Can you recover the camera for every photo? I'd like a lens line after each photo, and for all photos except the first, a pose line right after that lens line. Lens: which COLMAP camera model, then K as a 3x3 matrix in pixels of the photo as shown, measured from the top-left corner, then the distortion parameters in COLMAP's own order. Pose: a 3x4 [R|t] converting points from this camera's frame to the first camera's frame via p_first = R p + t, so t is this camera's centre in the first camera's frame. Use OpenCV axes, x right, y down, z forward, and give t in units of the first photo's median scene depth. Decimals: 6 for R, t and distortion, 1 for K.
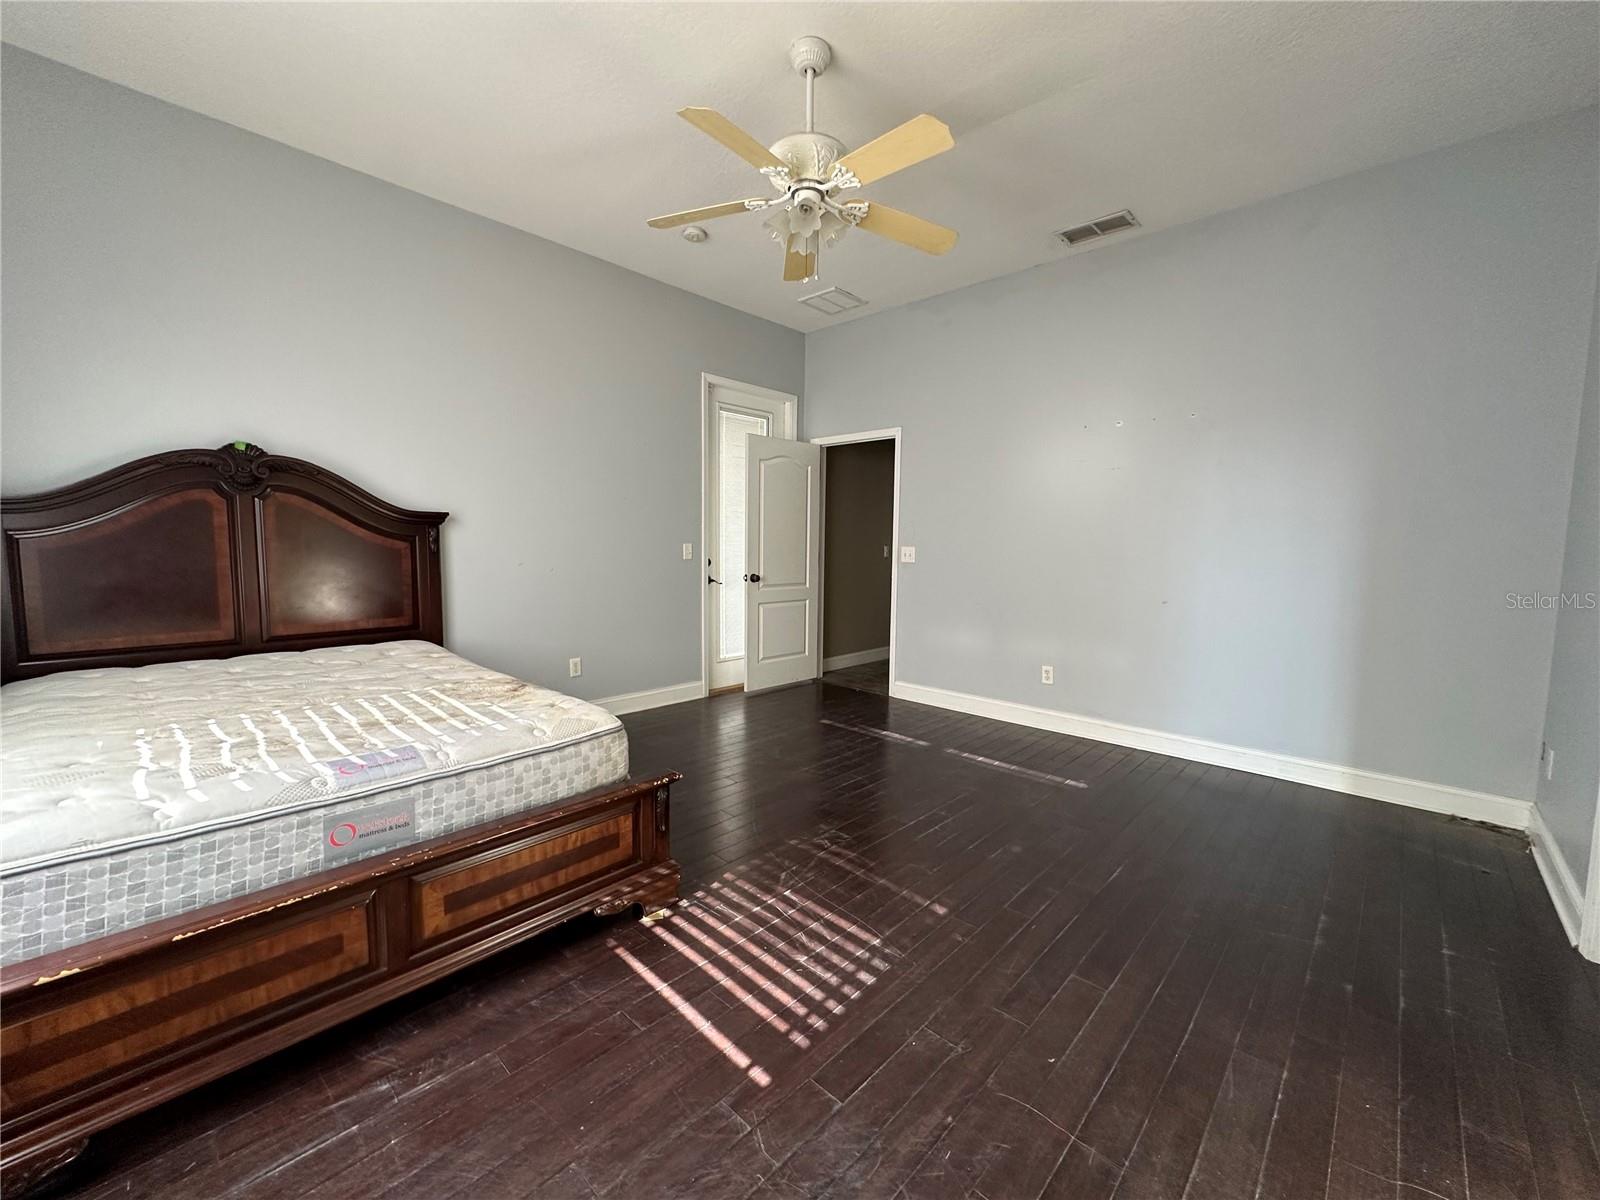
lens RADIAL K [[639.3, 0, 797.4], [0, 639.3, 599.0], [0, 0, 1]] dist [-0.004088, 0.000192]
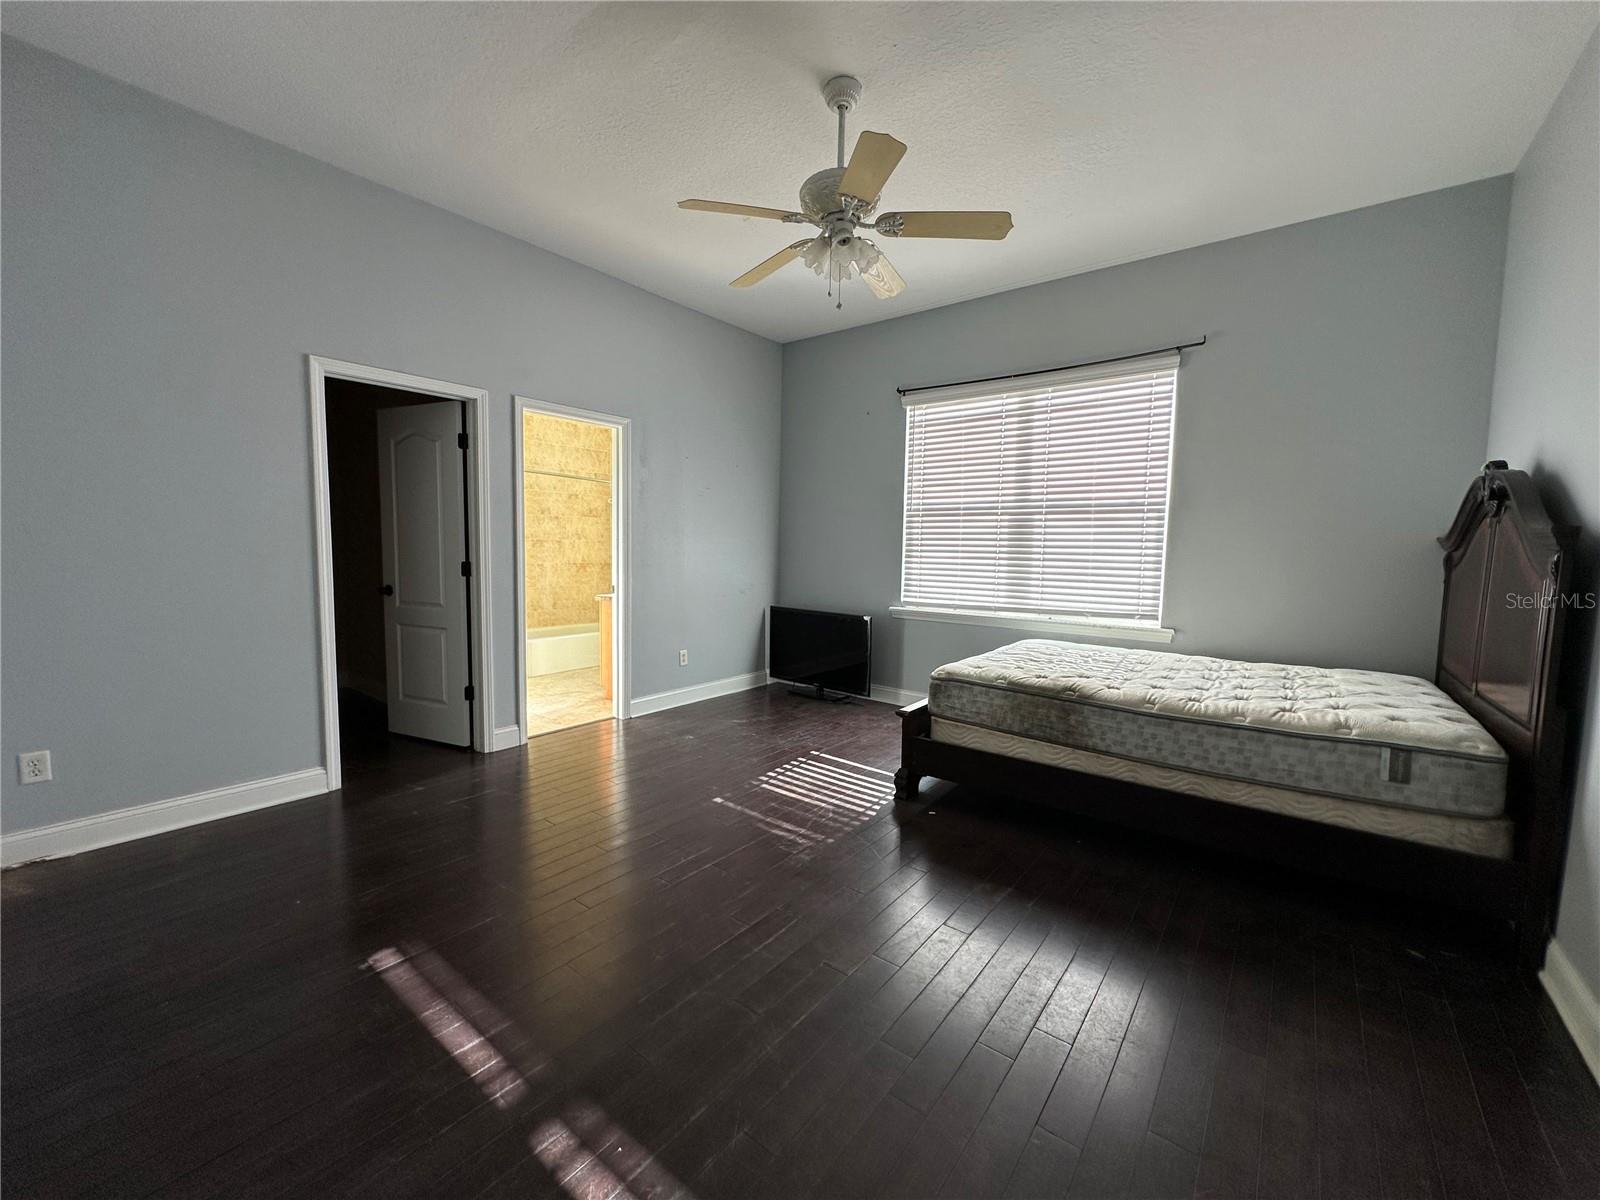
lens RADIAL K [[639.3, 0, 796.9], [0, 639.3, 596.2], [0, 0, 1]] dist [-0.004088, 0.000192]
pose [[-0.995379, -0.024996, -0.092715, 0.191808], [-0.040290, 0.985141, 0.166957, -0.230703], [0.087164, 0.169921, -0.981595, 2.397205]]
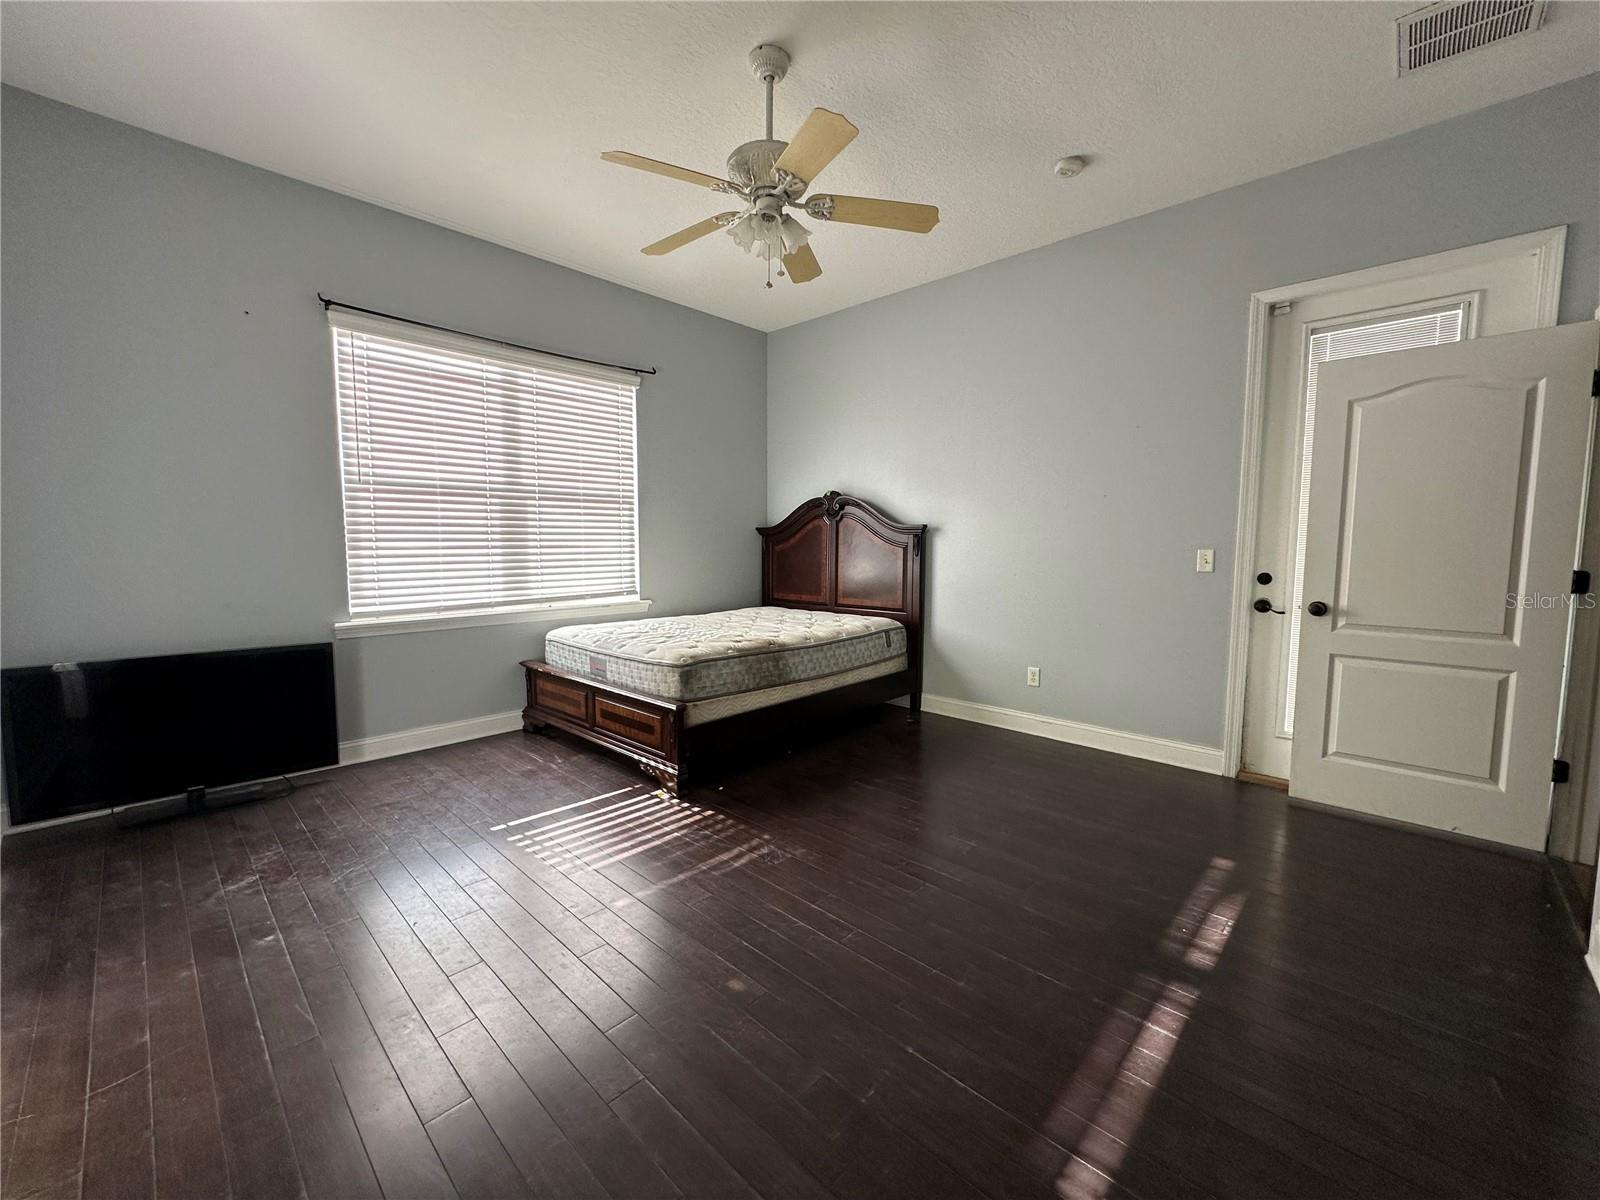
lens RADIAL K [[639.3, 0, 803.4], [0, 639.3, 597.7], [0, 0, 1]] dist [-0.004088, 0.000192]
pose [[0.001704, 0.070772, -0.997491, 1.209548], [-0.093012, 0.993180, 0.070307, -0.094396], [0.995663, 0.092659, 0.008275, 1.243348]]
